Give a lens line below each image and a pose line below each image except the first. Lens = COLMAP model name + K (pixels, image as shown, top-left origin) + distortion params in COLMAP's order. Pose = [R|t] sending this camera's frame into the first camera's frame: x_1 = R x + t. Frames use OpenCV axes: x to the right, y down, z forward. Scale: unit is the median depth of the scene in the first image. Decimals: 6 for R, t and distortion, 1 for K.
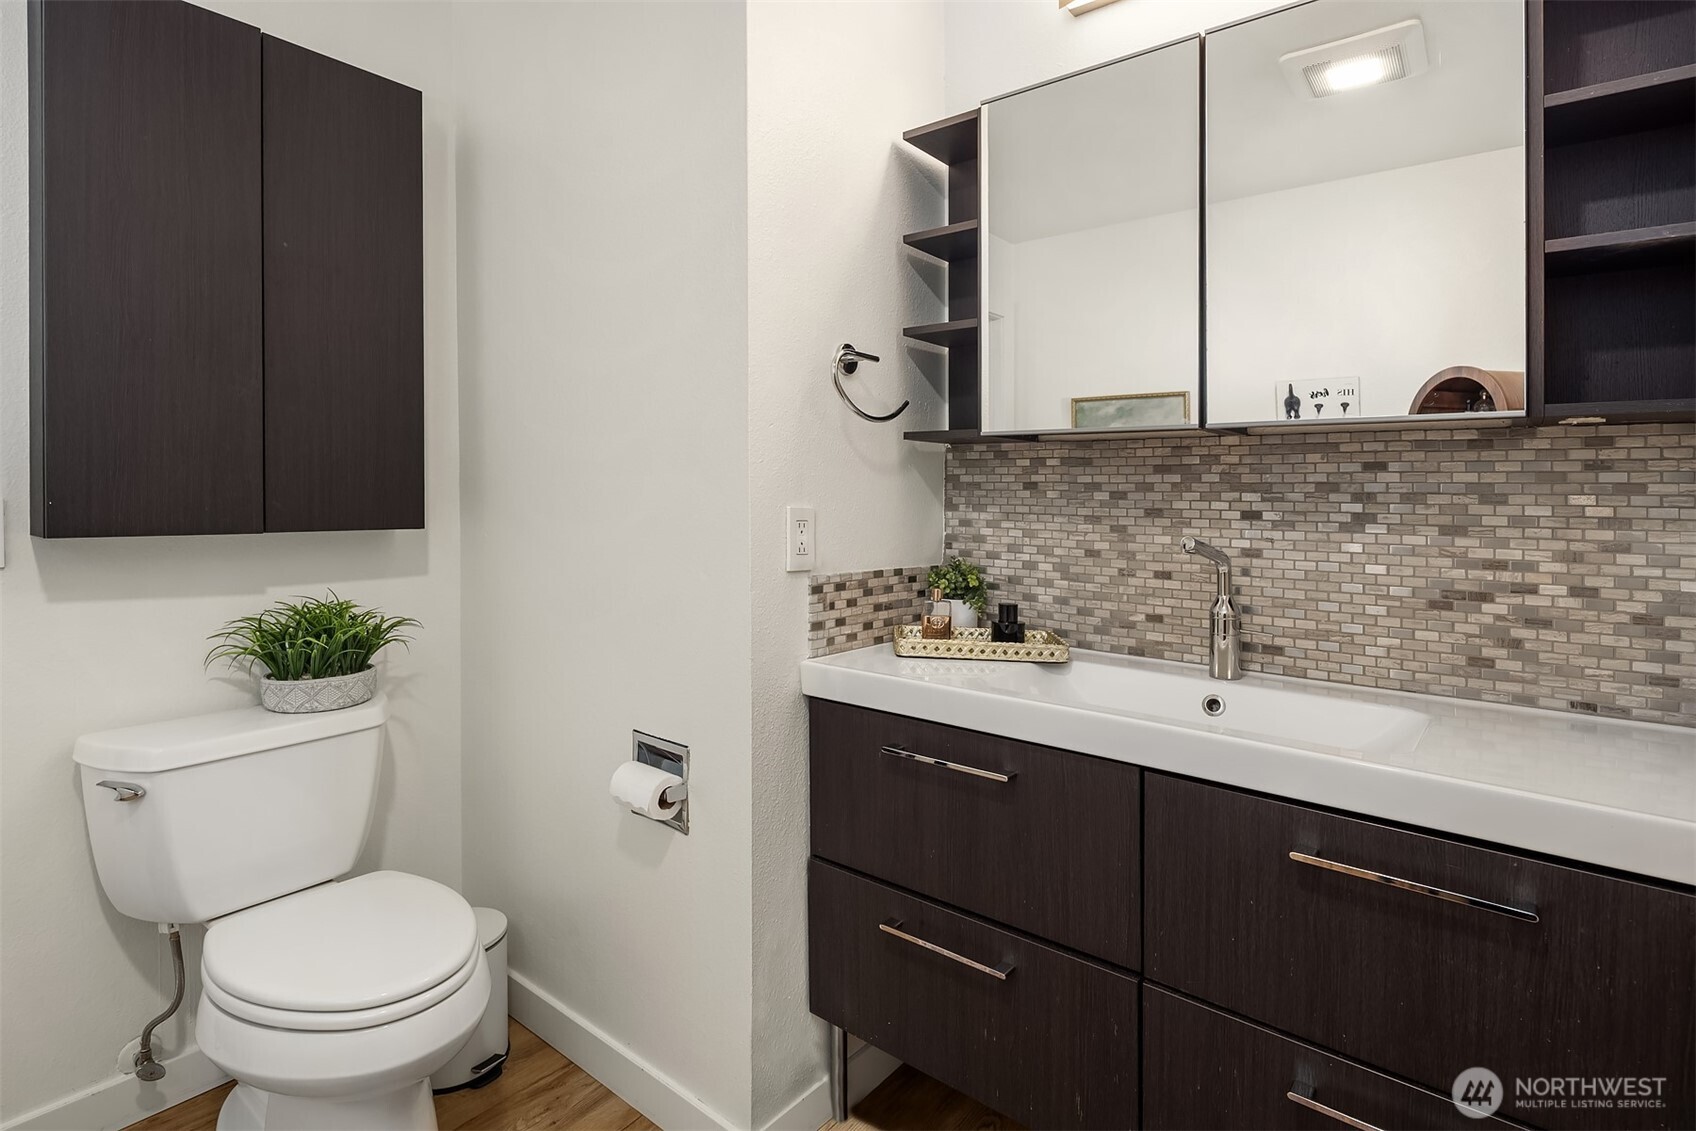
lens RADIAL K [[837.1, 0, 855.5], [0, 837.1, 508.4], [0, 0, 1]] dist [-0.000127, -0.000636]
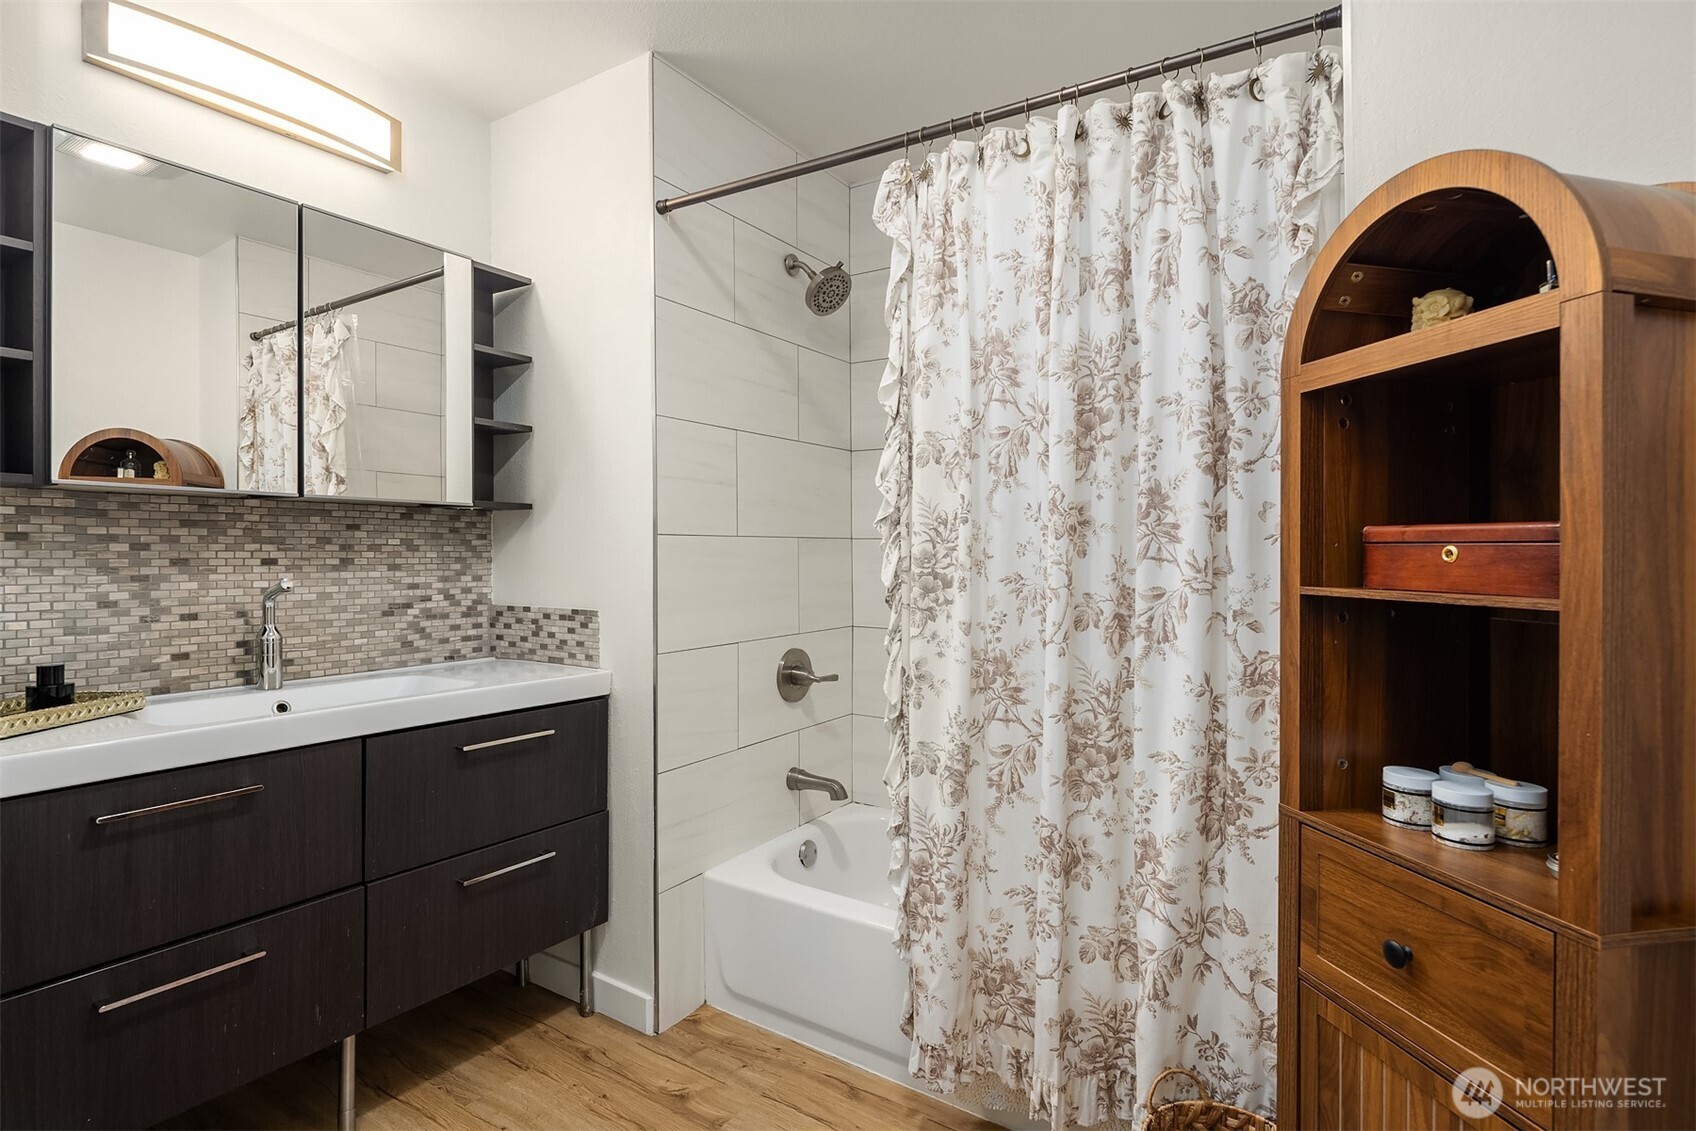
lens RADIAL K [[837.1, 0, 849.0], [0, 837.1, 553.4], [0, 0, 1]] dist [-0.000127, -0.000636]
pose [[-0.094943, -0.014560, 0.995376, -0.936362], [0.011129, 0.999815, 0.015686, -0.015649], [-0.995421, 0.012567, -0.094763, 0.241762]]
